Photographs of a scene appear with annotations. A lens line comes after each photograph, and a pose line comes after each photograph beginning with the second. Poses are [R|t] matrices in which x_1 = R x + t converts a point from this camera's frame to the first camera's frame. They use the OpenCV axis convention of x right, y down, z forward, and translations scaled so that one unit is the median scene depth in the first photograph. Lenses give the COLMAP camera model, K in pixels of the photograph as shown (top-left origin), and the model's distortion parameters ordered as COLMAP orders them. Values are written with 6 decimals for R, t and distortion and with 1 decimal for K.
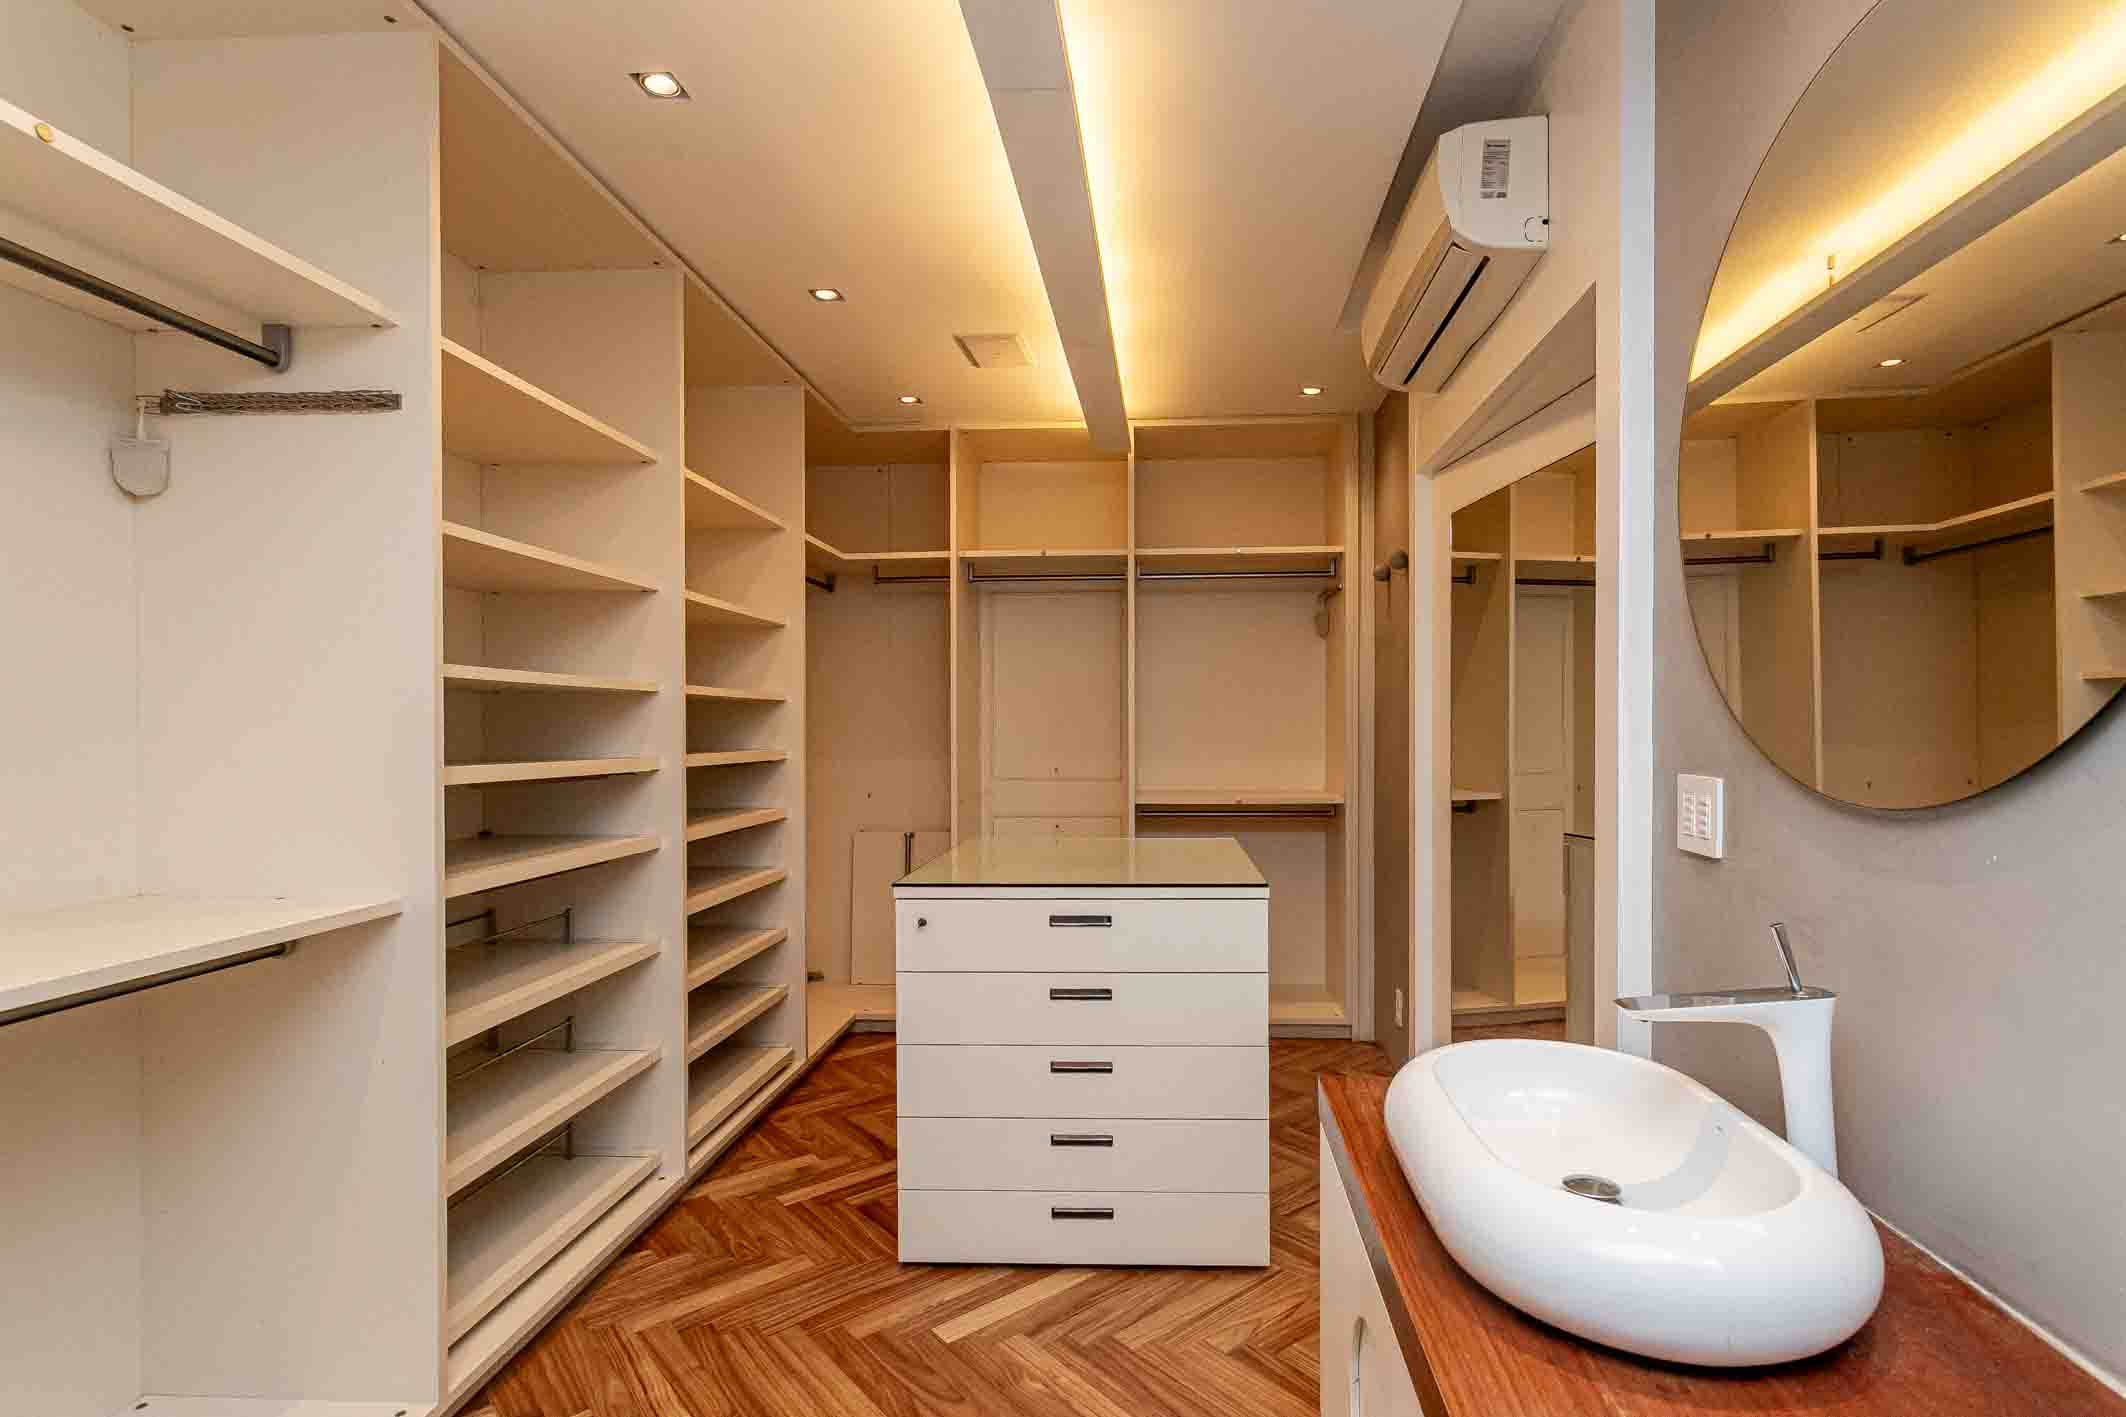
lens RADIAL K [[1013.0, 0, 1057.1], [0, 1013.0, 726.5], [0, 0, 1]] dist [0.001095, 0.004278]
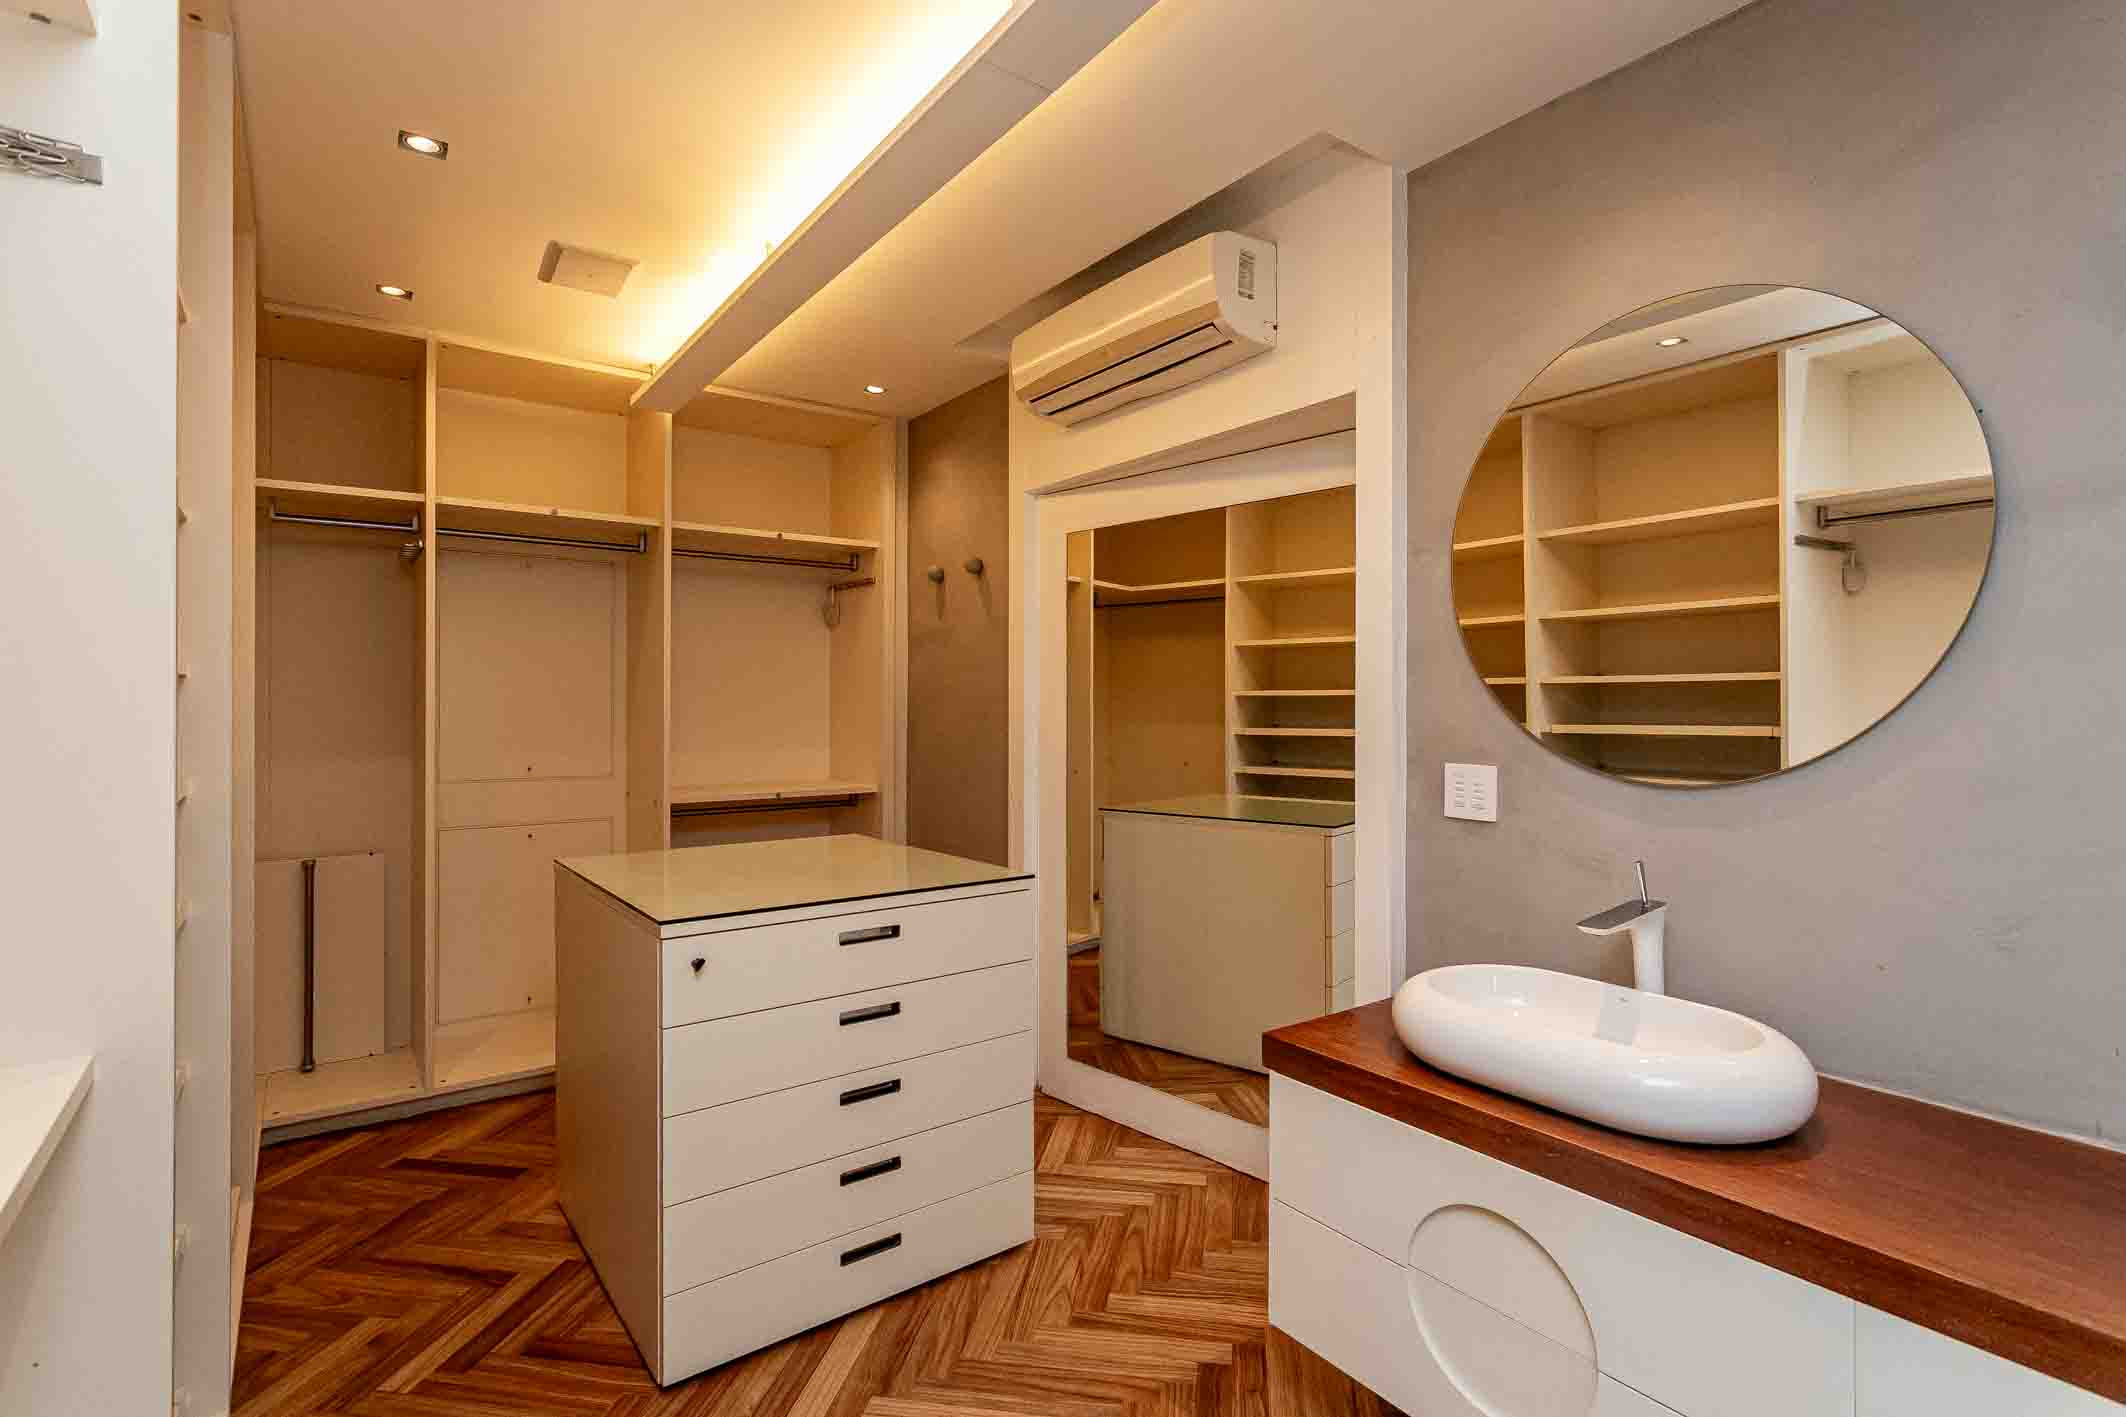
lens RADIAL K [[1013.0, 0, 1061.4], [0, 1013.0, 696.5], [0, 0, 1]] dist [0.001095, 0.004278]
pose [[0.769799, 0.007914, 0.638237, -0.367940], [-0.001333, 0.999941, -0.010791, -0.015321], [-0.638285, 0.007456, 0.769764, 0.138811]]
